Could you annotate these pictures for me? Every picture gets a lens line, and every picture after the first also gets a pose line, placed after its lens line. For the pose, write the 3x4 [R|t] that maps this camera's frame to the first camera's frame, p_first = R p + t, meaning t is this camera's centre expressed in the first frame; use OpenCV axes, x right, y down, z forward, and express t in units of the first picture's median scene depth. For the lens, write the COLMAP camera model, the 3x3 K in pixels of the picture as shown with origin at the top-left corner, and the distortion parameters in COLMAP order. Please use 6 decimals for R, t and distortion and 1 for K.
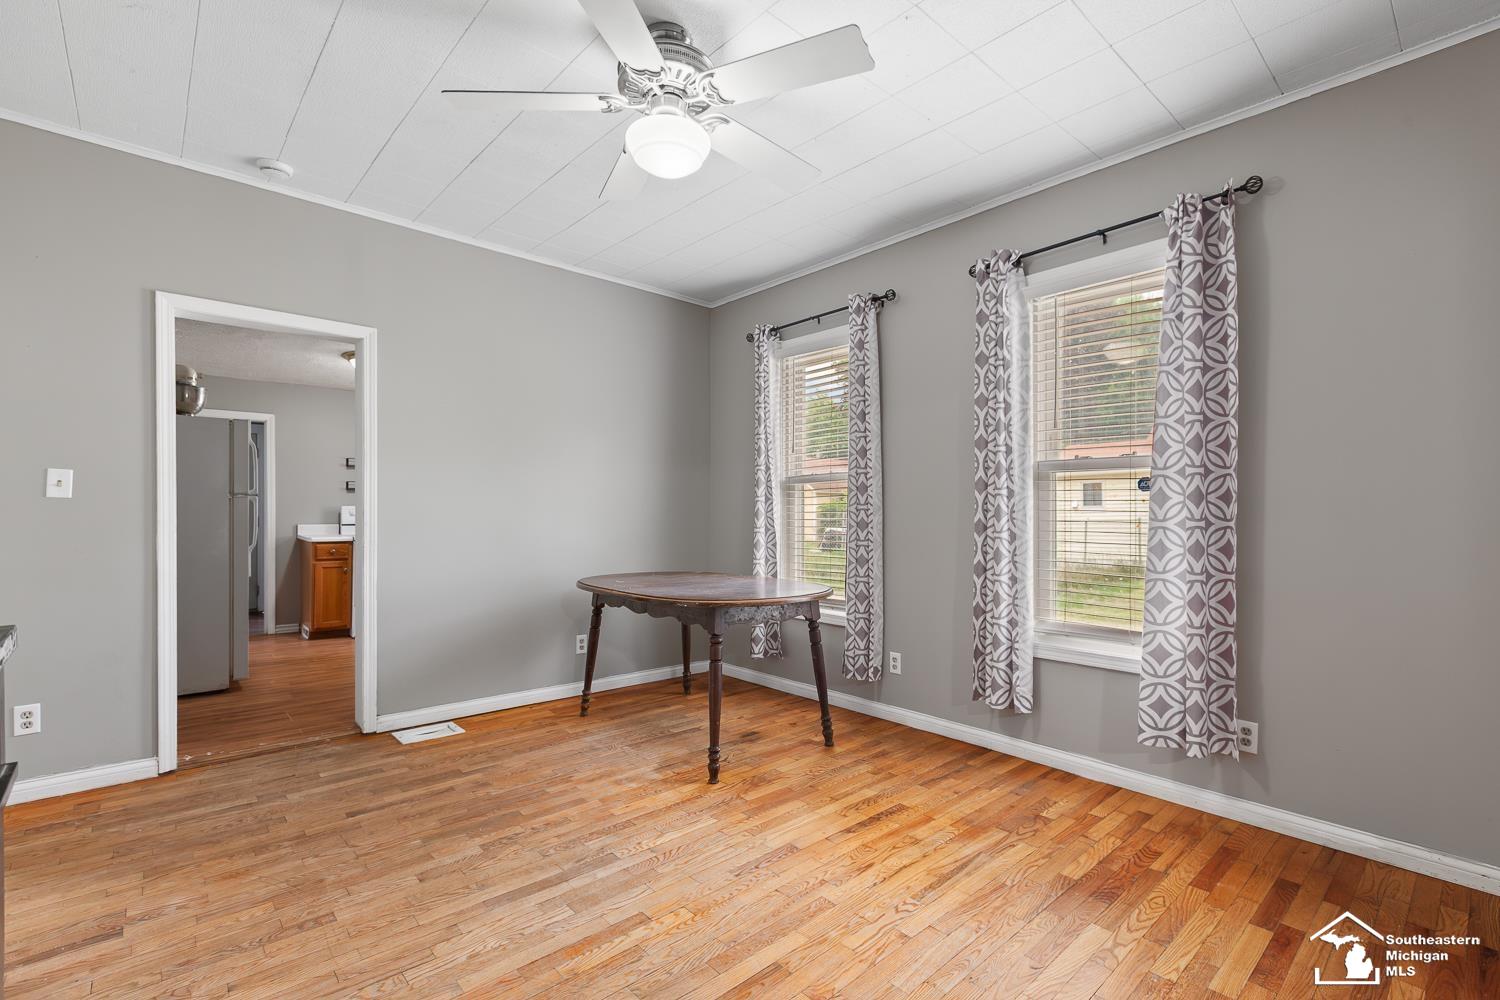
lens RADIAL K [[687.0, 0, 744.4], [0, 687.0, 500.0], [0, 0, 1]] dist [-0.011589, -0.000228]
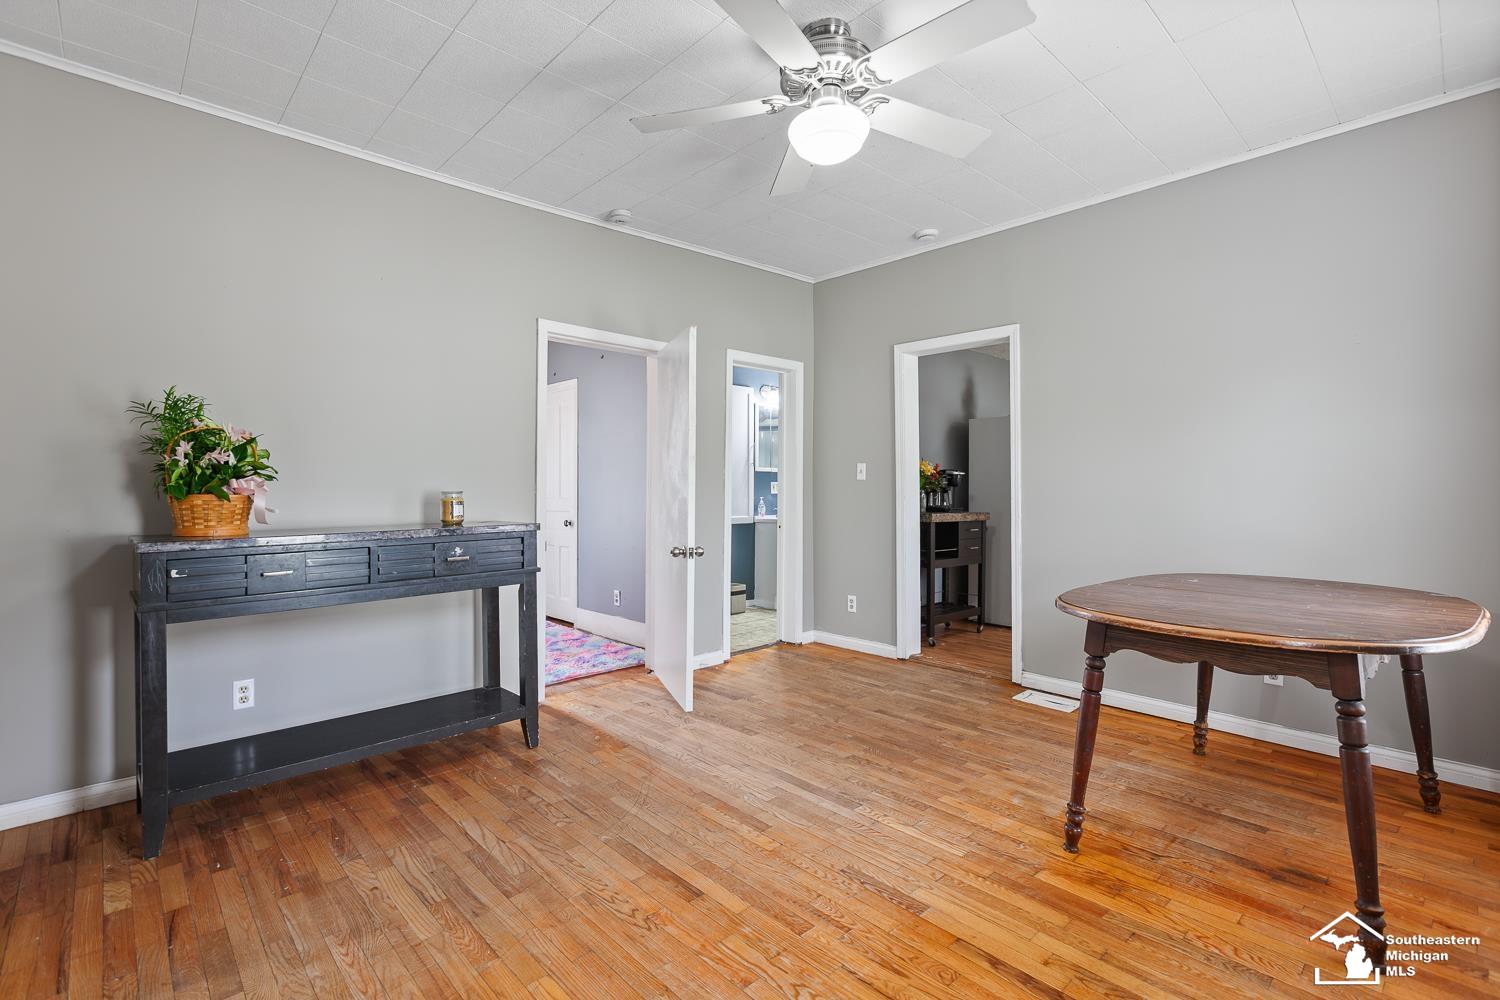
lens RADIAL K [[687.0, 0, 744.4], [0, 687.0, 500.0], [0, 0, 1]] dist [-0.011589, -0.000228]
pose [[0.012698, 0.017805, -0.999761, 0.731142], [0.012109, 0.999765, 0.017959, 0.012363], [0.999846, -0.012334, 0.012479, 0.676658]]
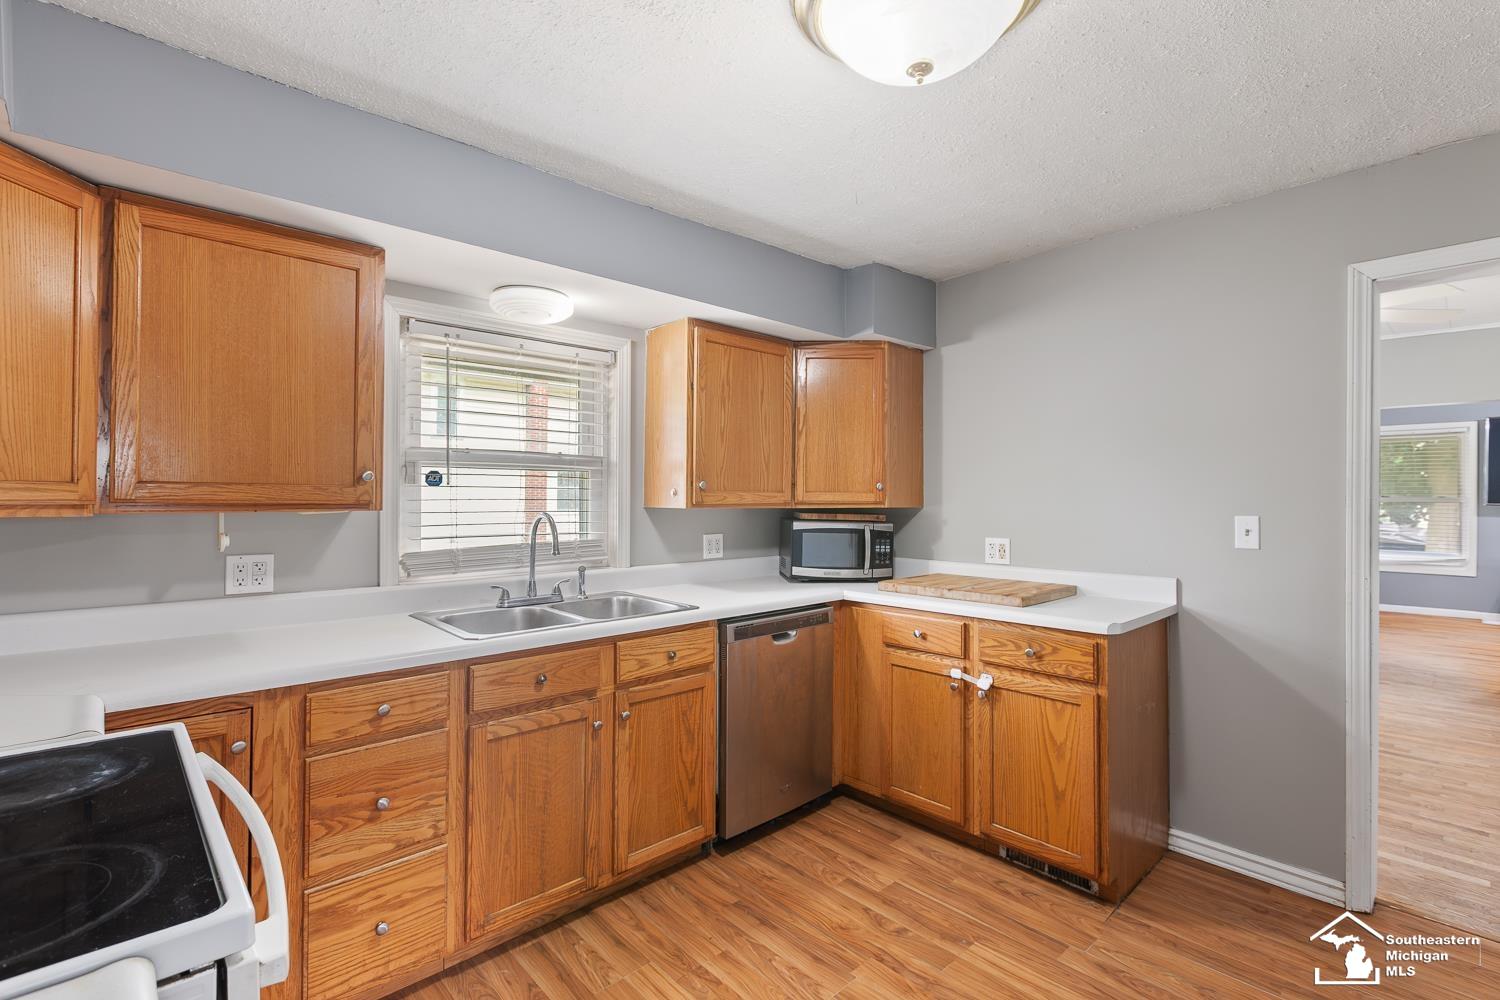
lens RADIAL K [[687.0, 0, 744.4], [0, 687.0, 500.0], [0, 0, 1]] dist [-0.011589, -0.000228]
pose [[-0.023898, -0.000004, 0.999714, -1.499795], [-0.031497, 0.999504, -0.000749, -0.018558], [-0.999218, -0.031506, -0.023886, 2.054821]]
